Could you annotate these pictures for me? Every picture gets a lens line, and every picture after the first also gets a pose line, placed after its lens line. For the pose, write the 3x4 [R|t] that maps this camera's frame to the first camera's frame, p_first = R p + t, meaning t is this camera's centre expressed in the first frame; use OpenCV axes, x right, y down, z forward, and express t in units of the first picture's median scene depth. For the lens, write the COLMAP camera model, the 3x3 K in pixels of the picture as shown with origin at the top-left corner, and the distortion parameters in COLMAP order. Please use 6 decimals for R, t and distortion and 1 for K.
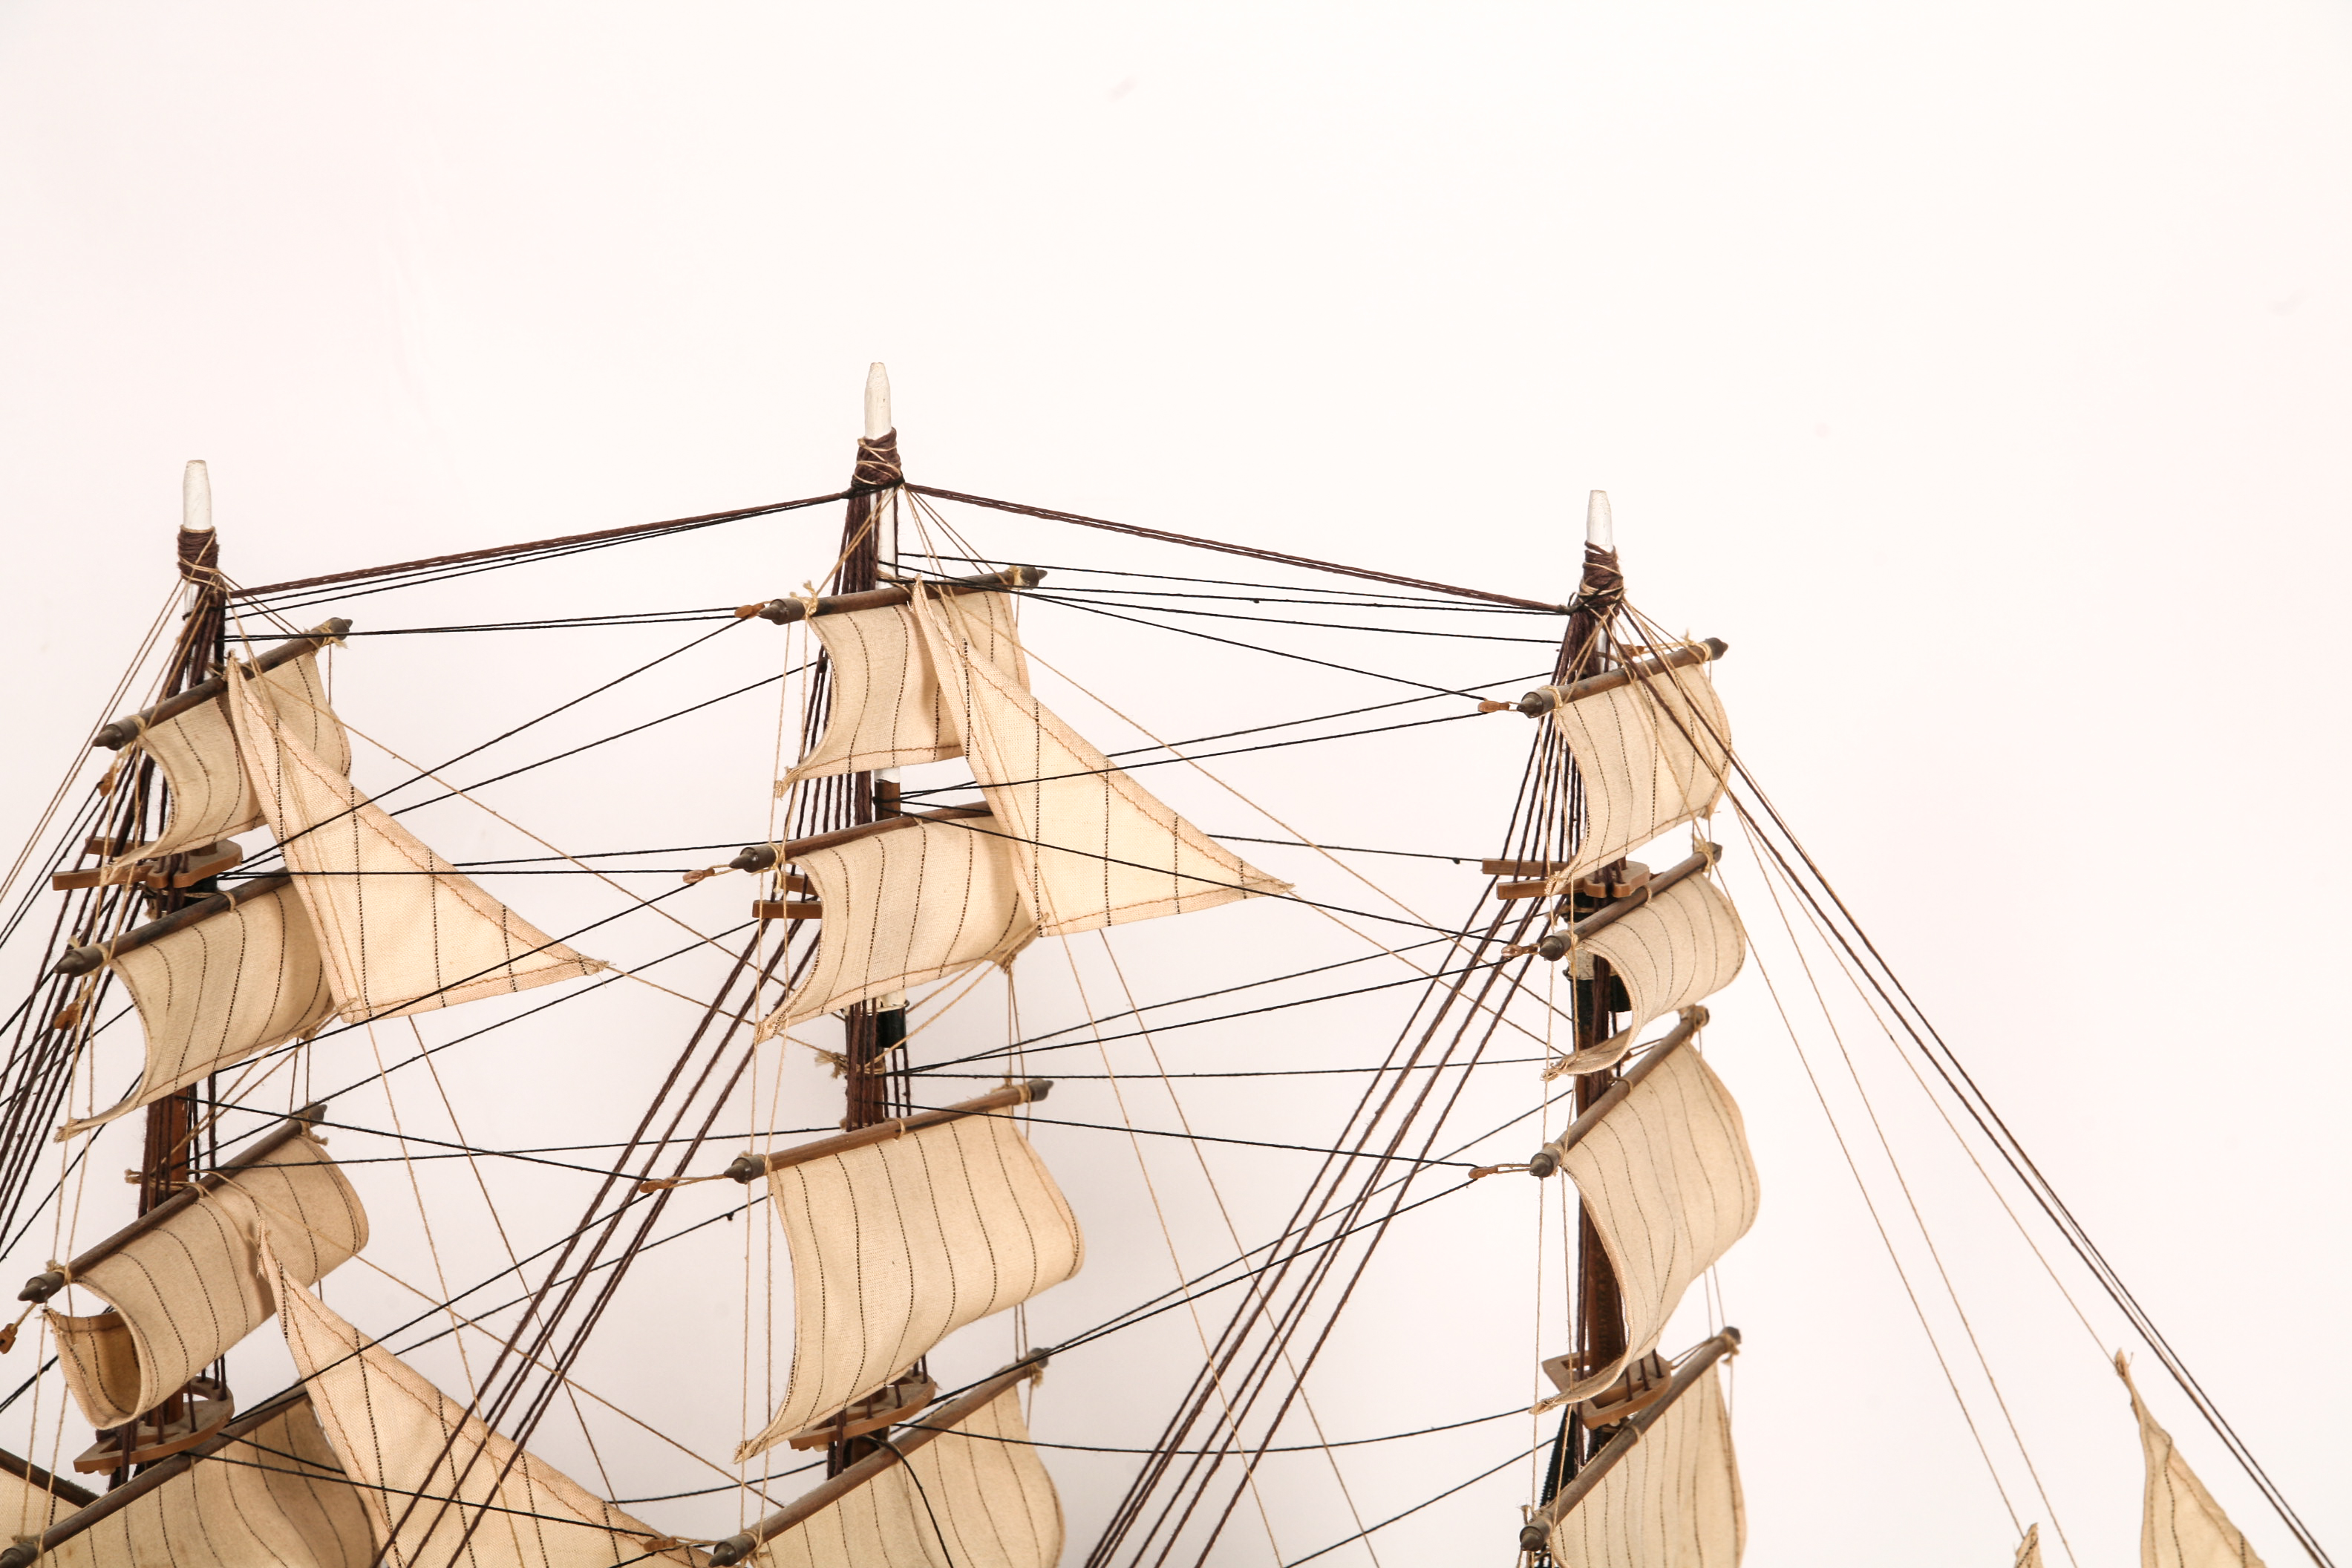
lens RADIAL K [[4574.7, 0, 1179.3], [0, 4574.7, 806.7], [0, 0, 1]] dist [0.134983, 0.573065]
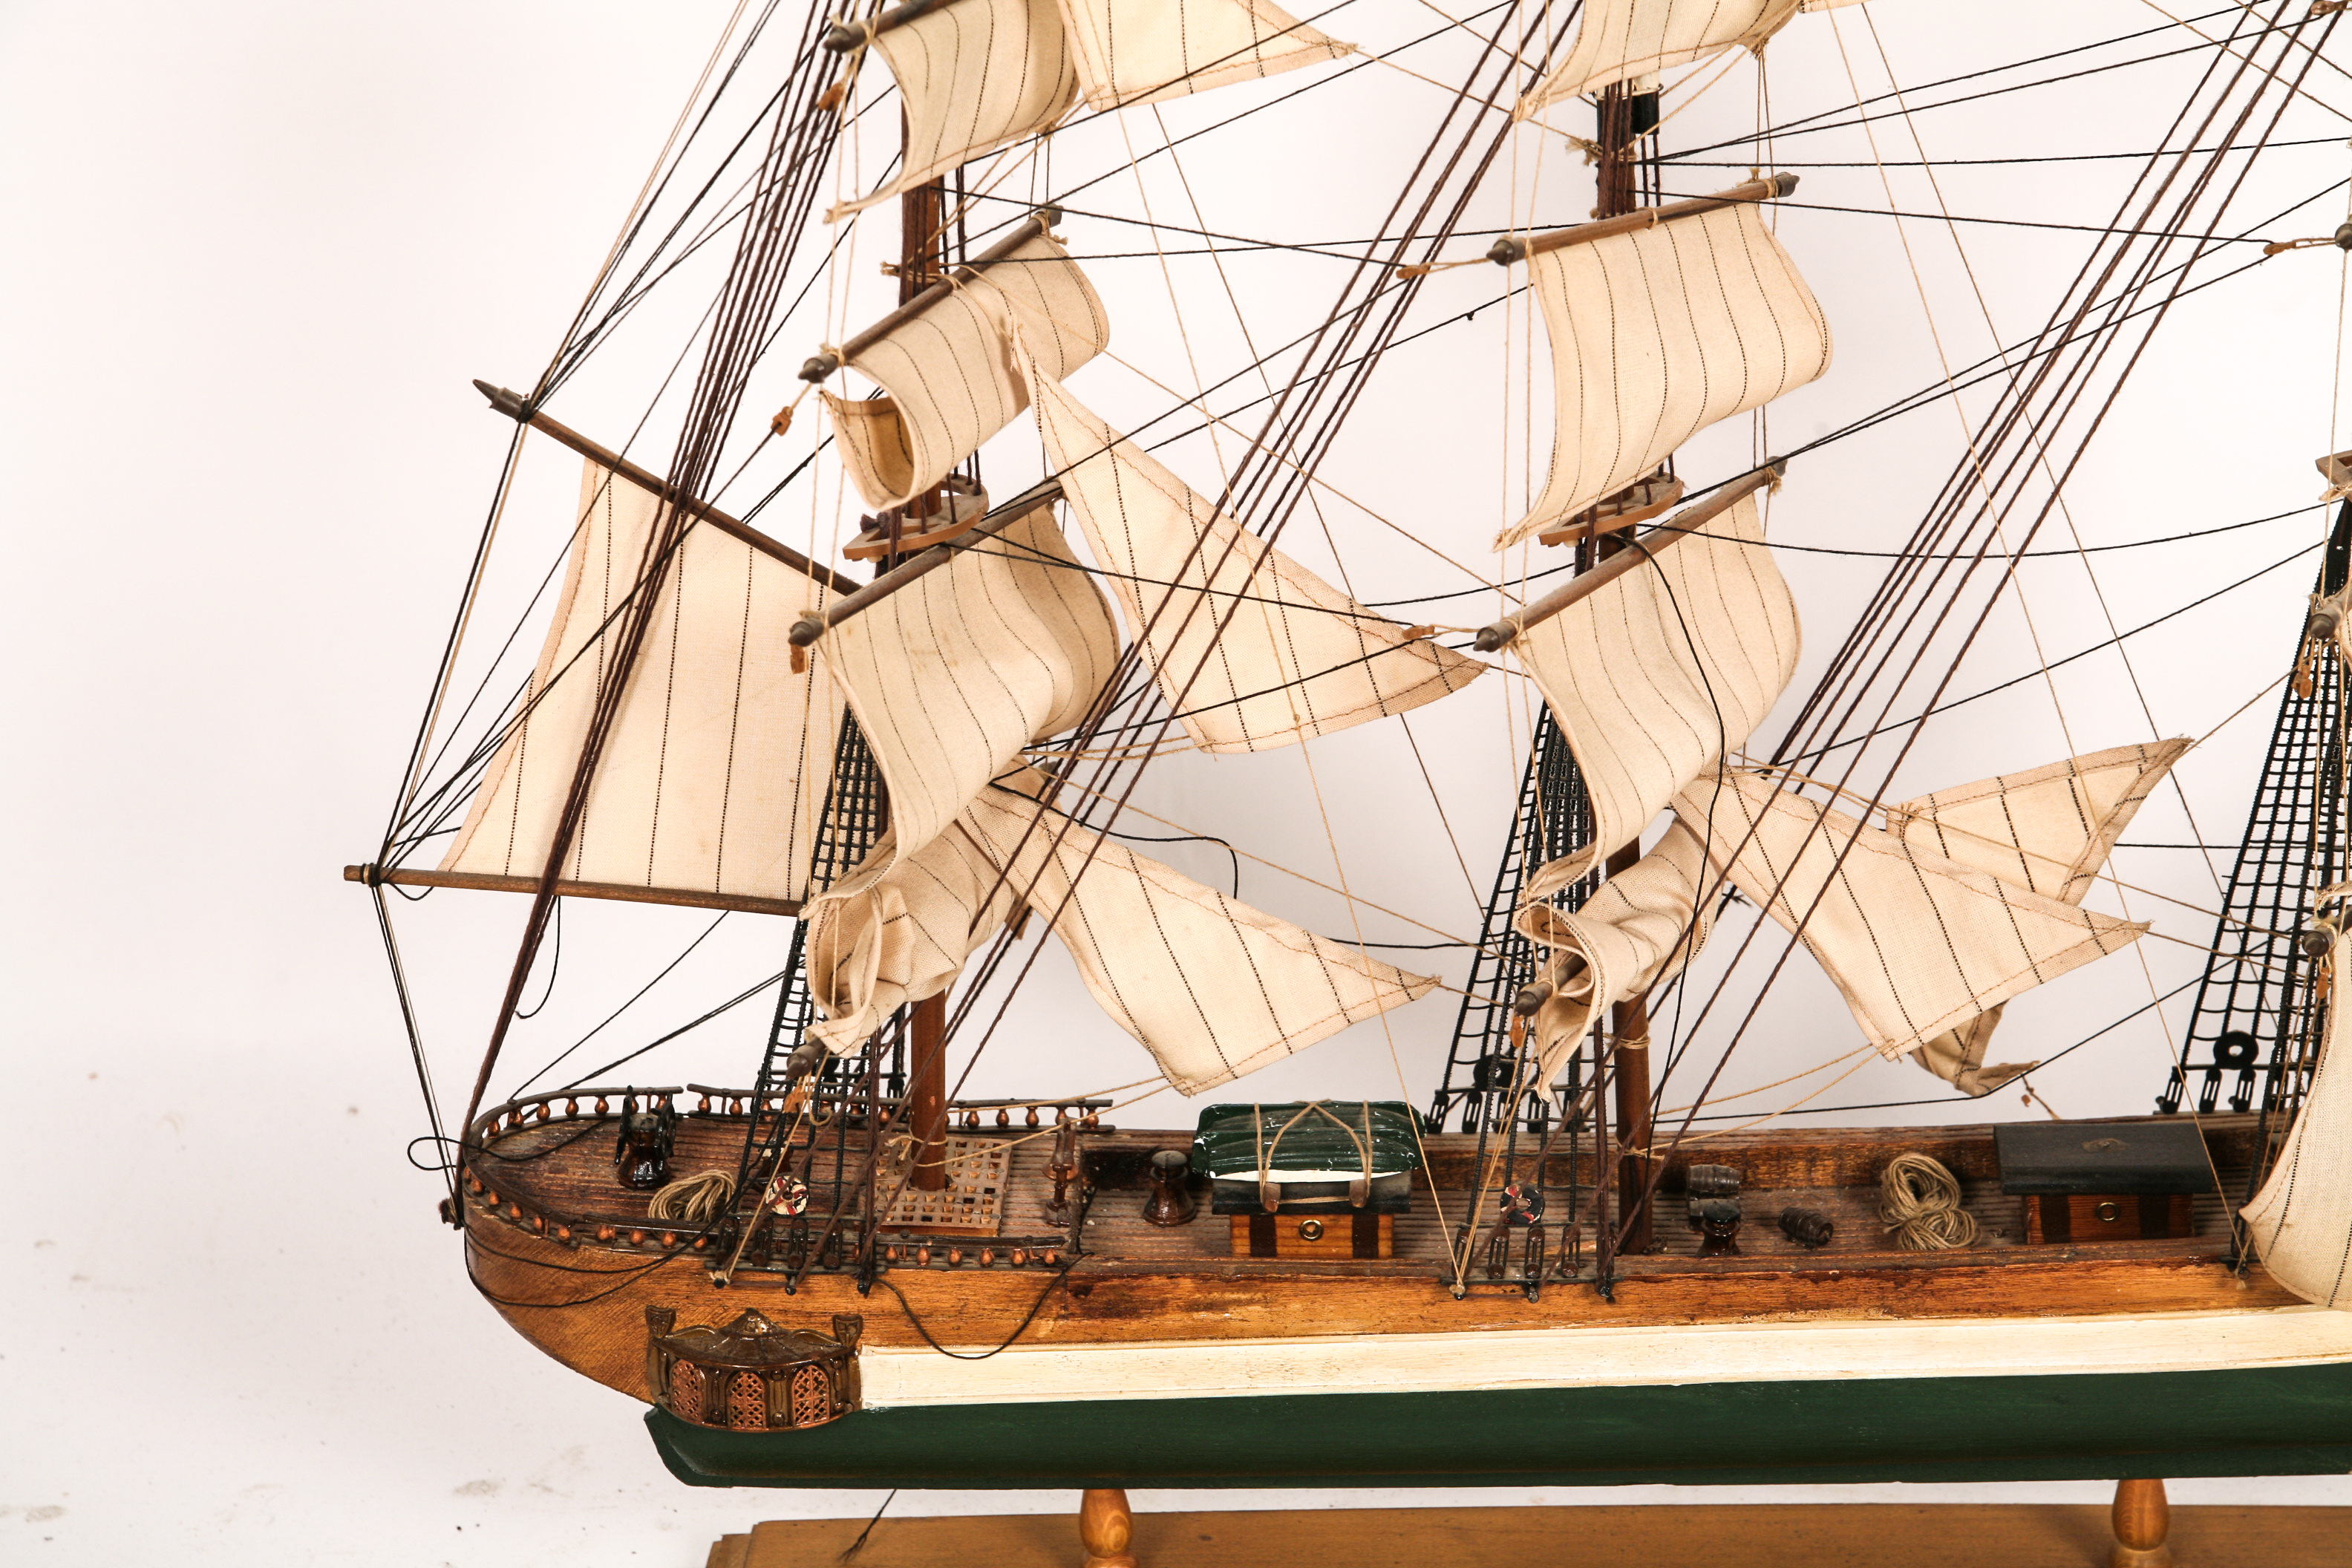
lens RADIAL K [[4574.7, 0, 1179.3], [0, 4574.7, 806.7], [0, 0, 1]] dist [0.134983, 0.573065]
pose [[0.993562, 0.005445, -0.113159, -0.049959], [0.012687, 0.987213, 0.158898, 0.037565], [0.112578, -0.159311, 0.980789, 0.011628]]
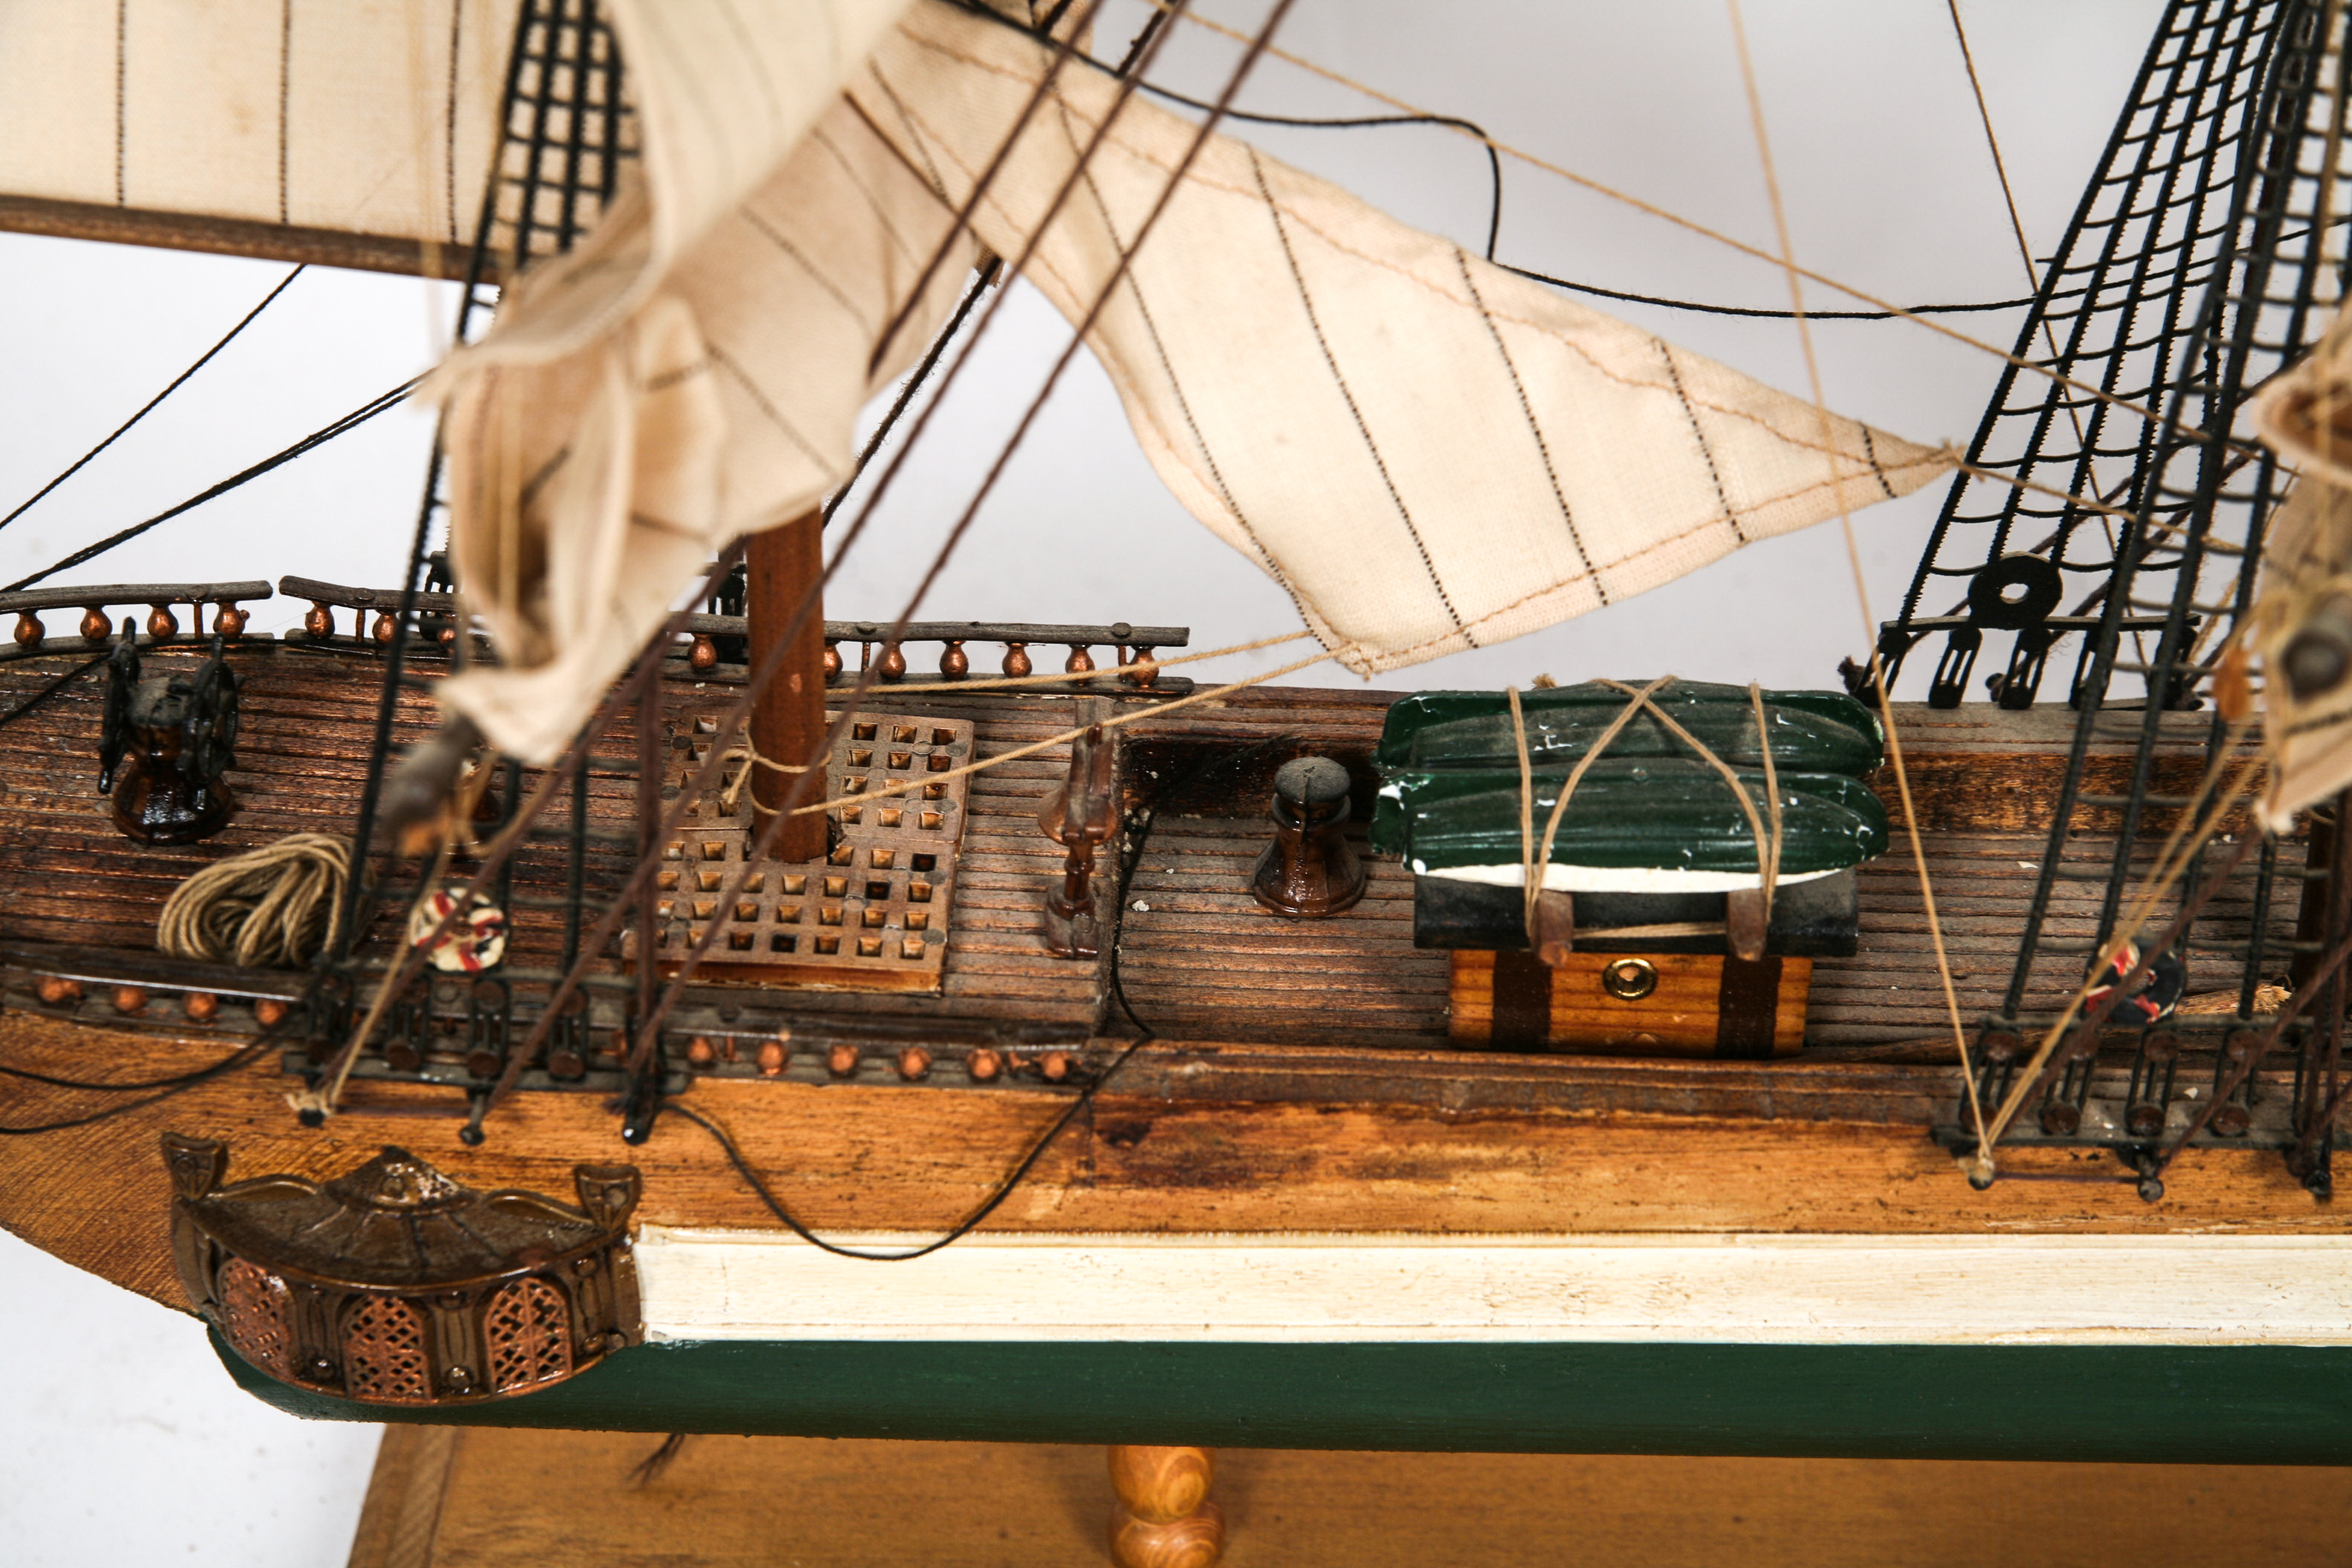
lens RADIAL K [[4435.2, 0, 1176.0], [0, 4435.2, 784.0], [0, 0, 1]] dist [0.063369, 0.472453]
pose [[0.993604, 0.047742, -0.102330, -0.139140], [-0.002893, 0.916686, 0.399598, 0.097688], [0.112882, -0.396747, 0.910961, 0.612988]]
